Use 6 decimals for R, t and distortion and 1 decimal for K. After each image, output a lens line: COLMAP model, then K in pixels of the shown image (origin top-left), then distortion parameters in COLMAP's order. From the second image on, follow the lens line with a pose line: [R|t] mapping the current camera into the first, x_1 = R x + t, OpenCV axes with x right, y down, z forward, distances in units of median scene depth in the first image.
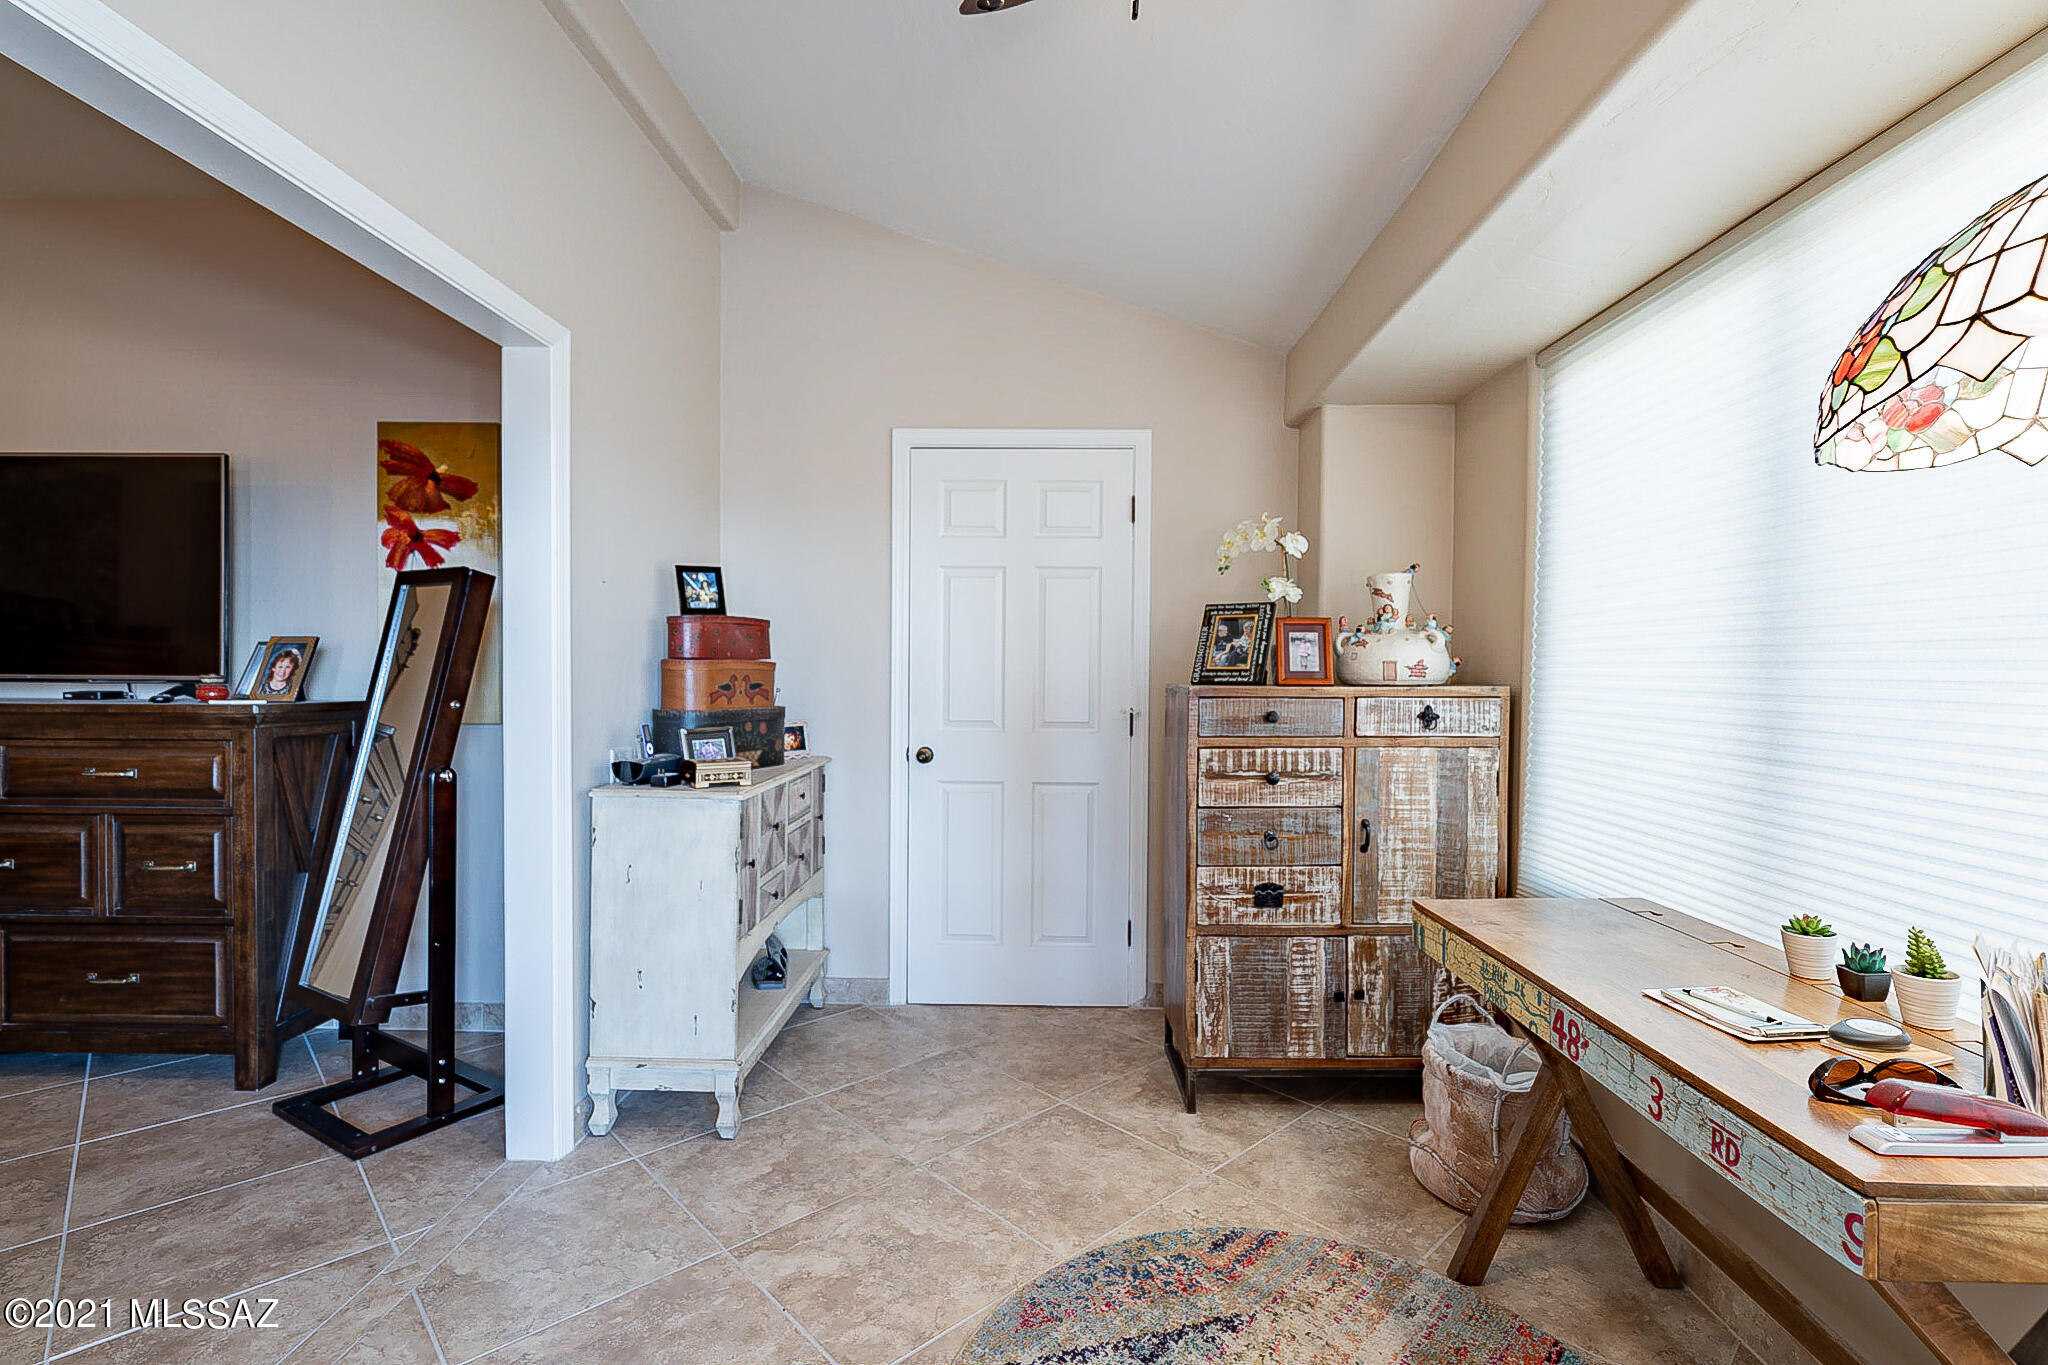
lens RADIAL K [[934.0, 0, 1022.0], [0, 934.0, 691.1], [0, 0, 1]] dist [-0.000881, -0.000135]
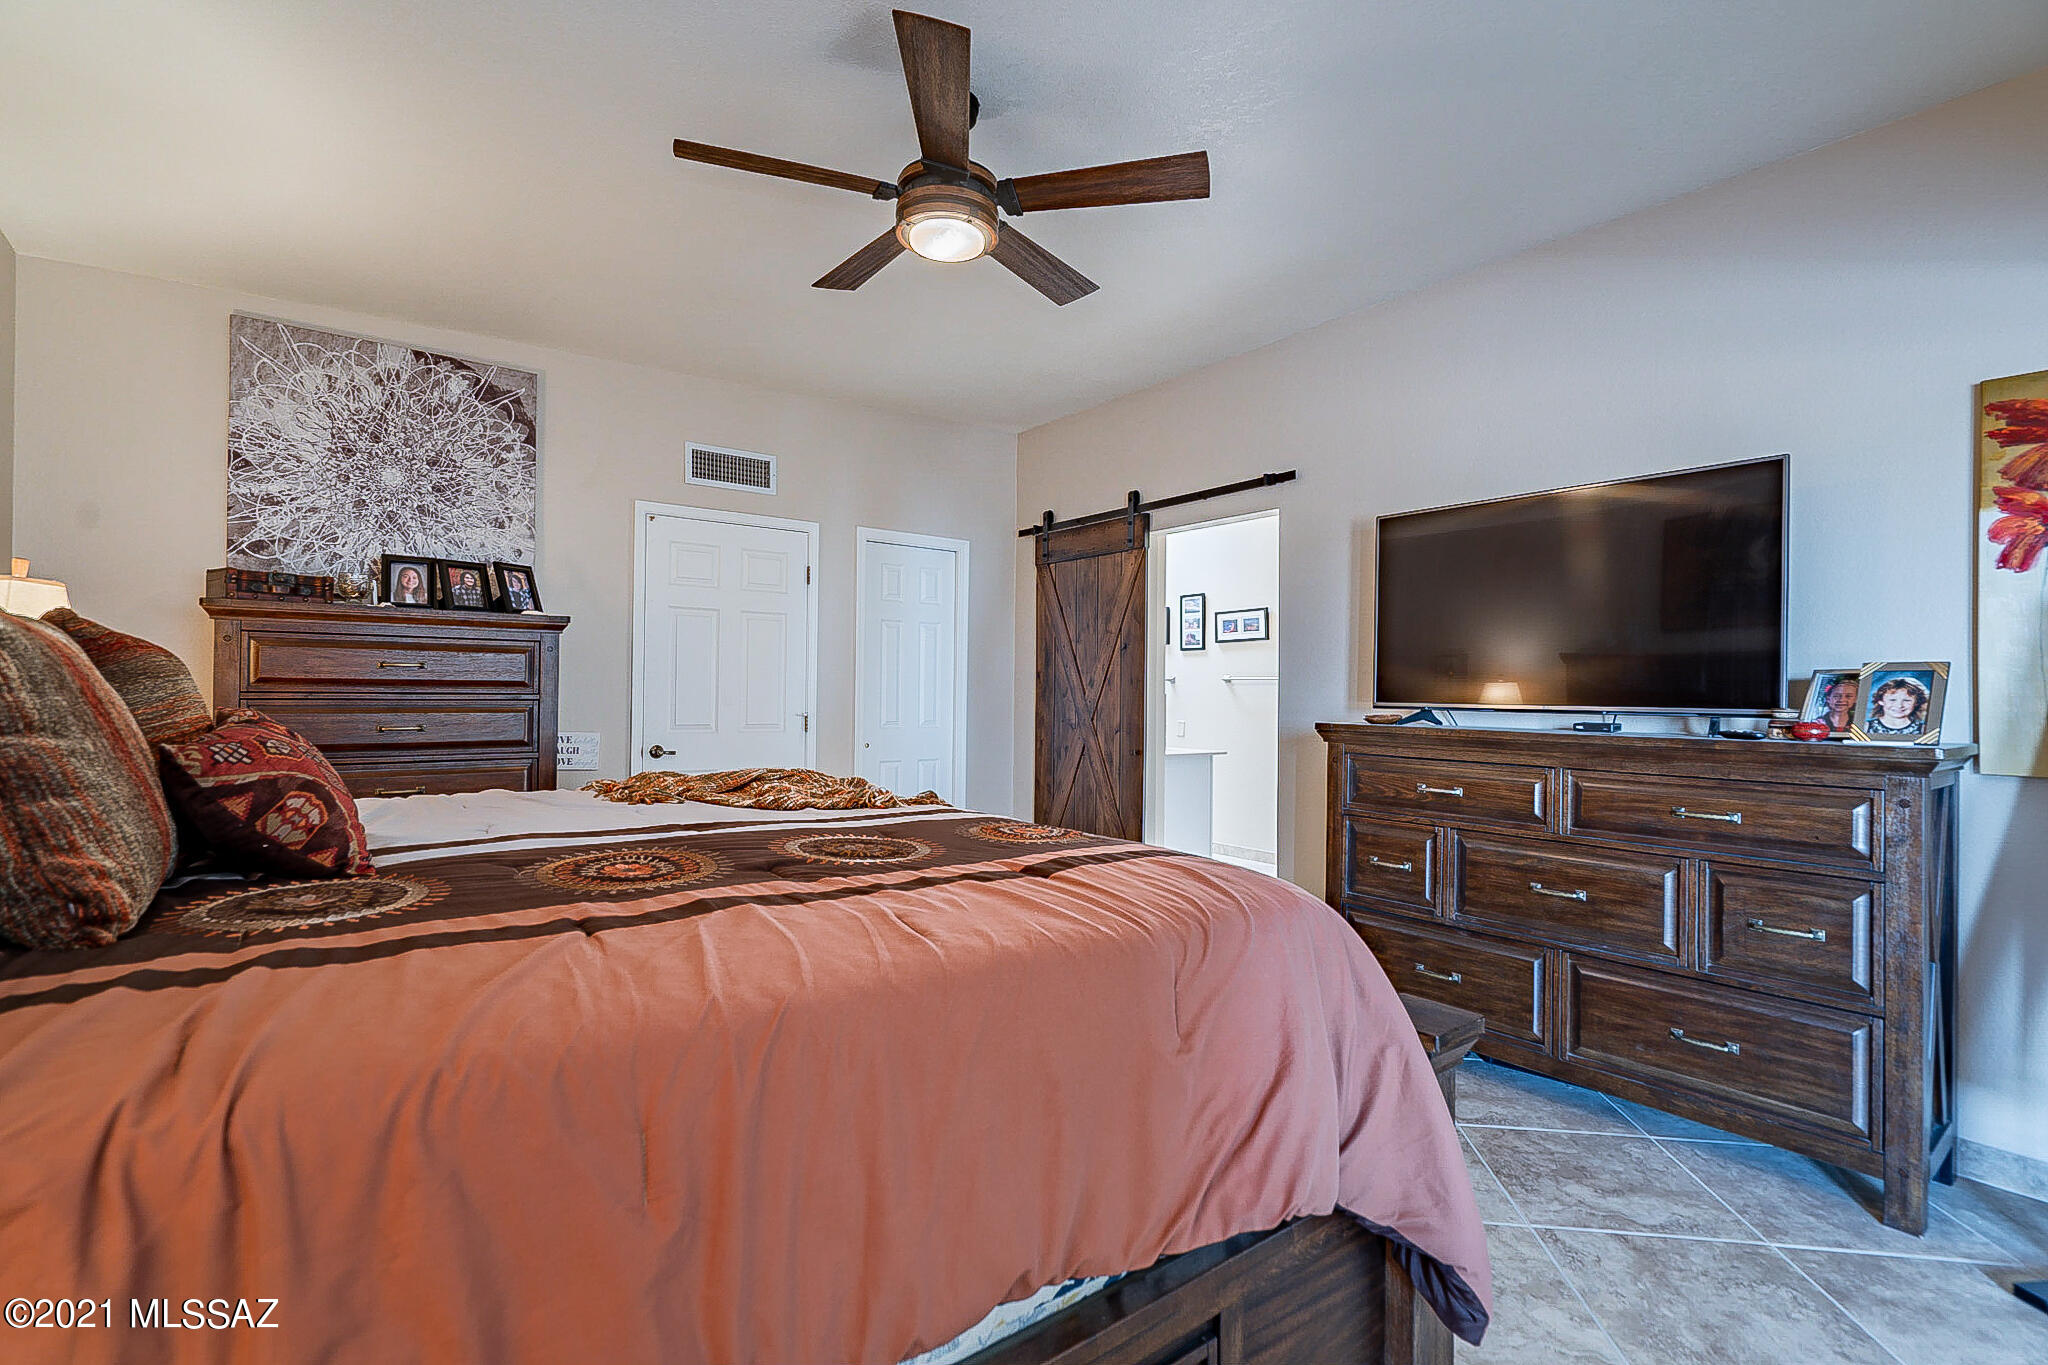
lens RADIAL K [[934.0, 0, 1028.7], [0, 934.0, 680.4], [0, 0, 1]] dist [-0.000881, -0.000135]
pose [[0.637480, -0.006999, -0.770435, -0.690087], [-0.019928, 0.999474, -0.025569, -0.007743], [0.770209, 0.031653, 0.637005, -0.100735]]
